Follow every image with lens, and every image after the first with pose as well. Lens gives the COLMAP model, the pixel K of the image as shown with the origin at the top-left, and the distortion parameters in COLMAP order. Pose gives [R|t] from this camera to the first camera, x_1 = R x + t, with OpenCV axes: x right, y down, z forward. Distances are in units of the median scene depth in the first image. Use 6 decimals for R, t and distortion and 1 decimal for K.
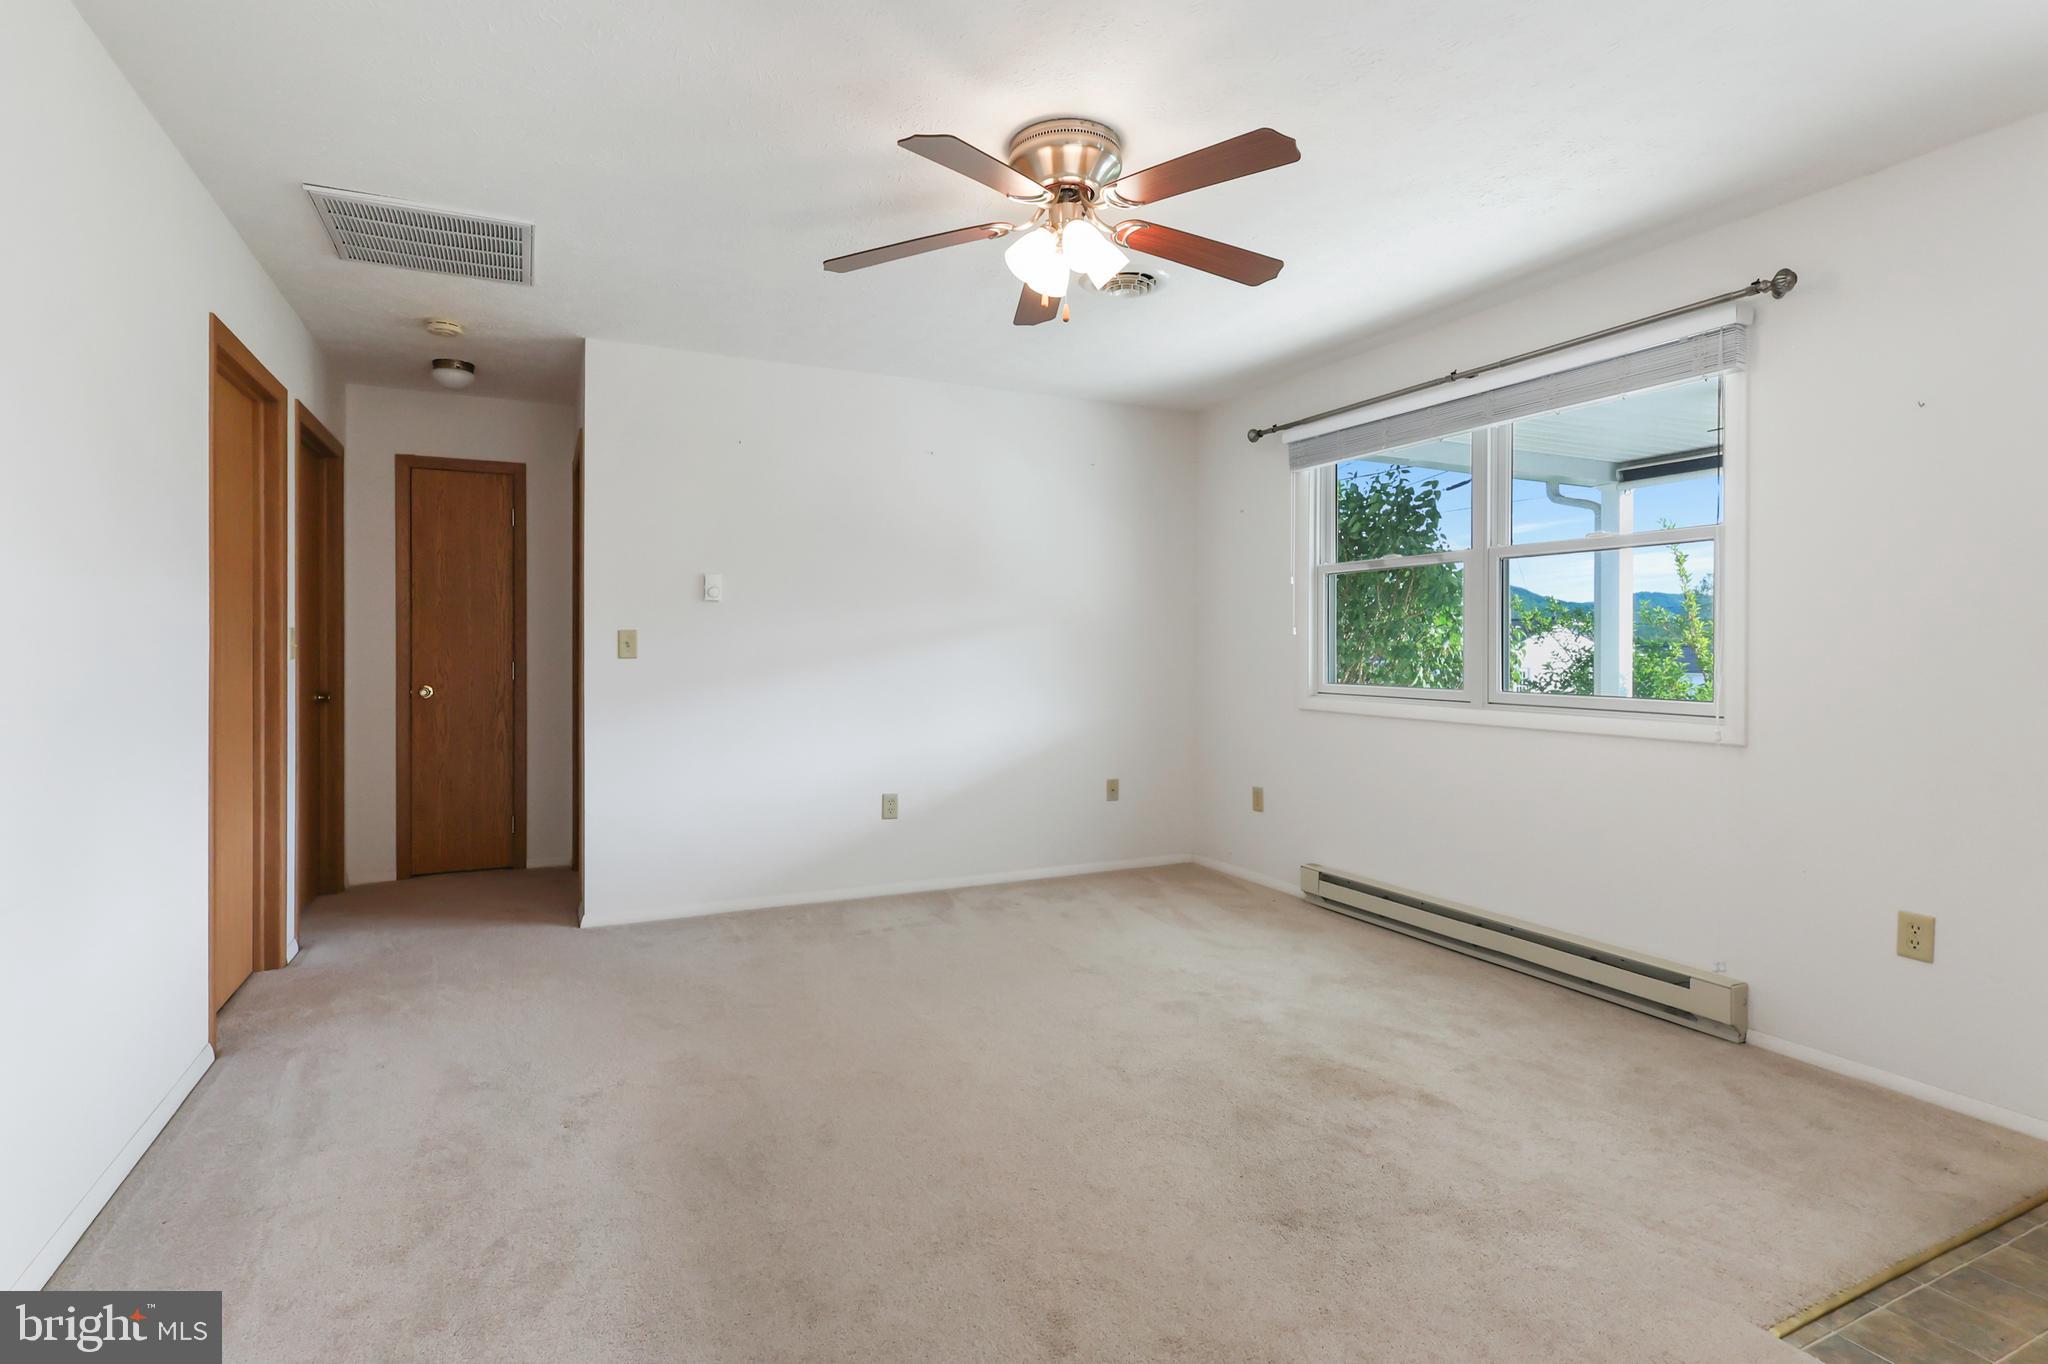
lens RADIAL K [[1003.4, 0, 1001.3], [0, 1003.4, 652.0], [0, 0, 1]] dist [0.005275, 0.001383]
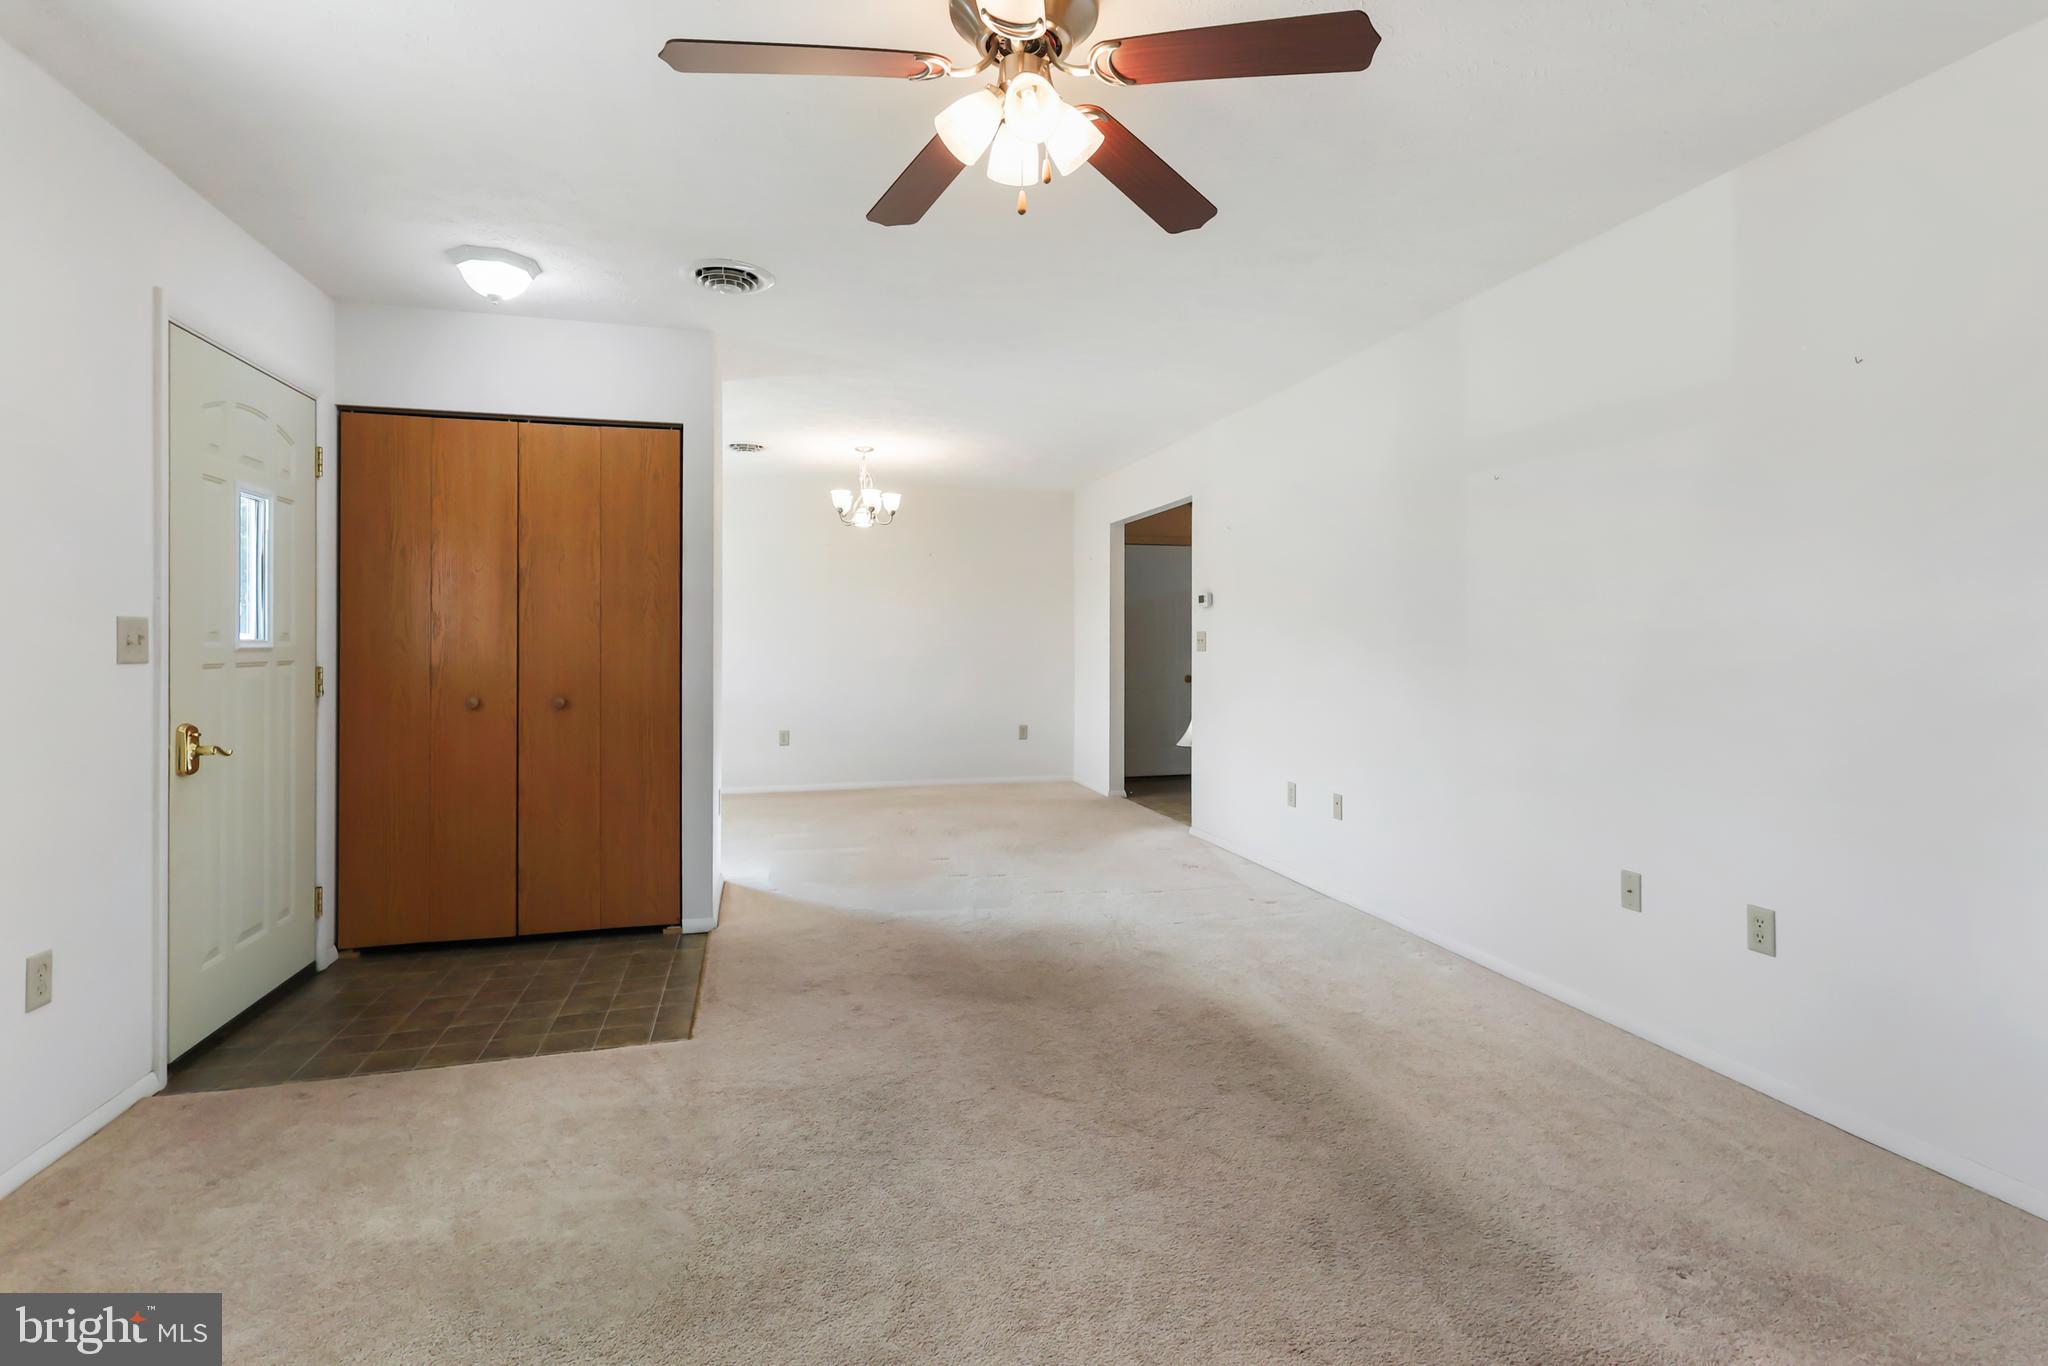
lens RADIAL K [[994.3, 0, 1052.5], [0, 994.3, 639.7], [0, 0, 1]] dist [0.004709, 0.000745]
pose [[-0.988910, -0.000297, 0.148517, -0.056750], [-0.000261, 1.000000, 0.000264, -0.006556], [-0.148517, 0.000222, -0.988910, 1.466789]]
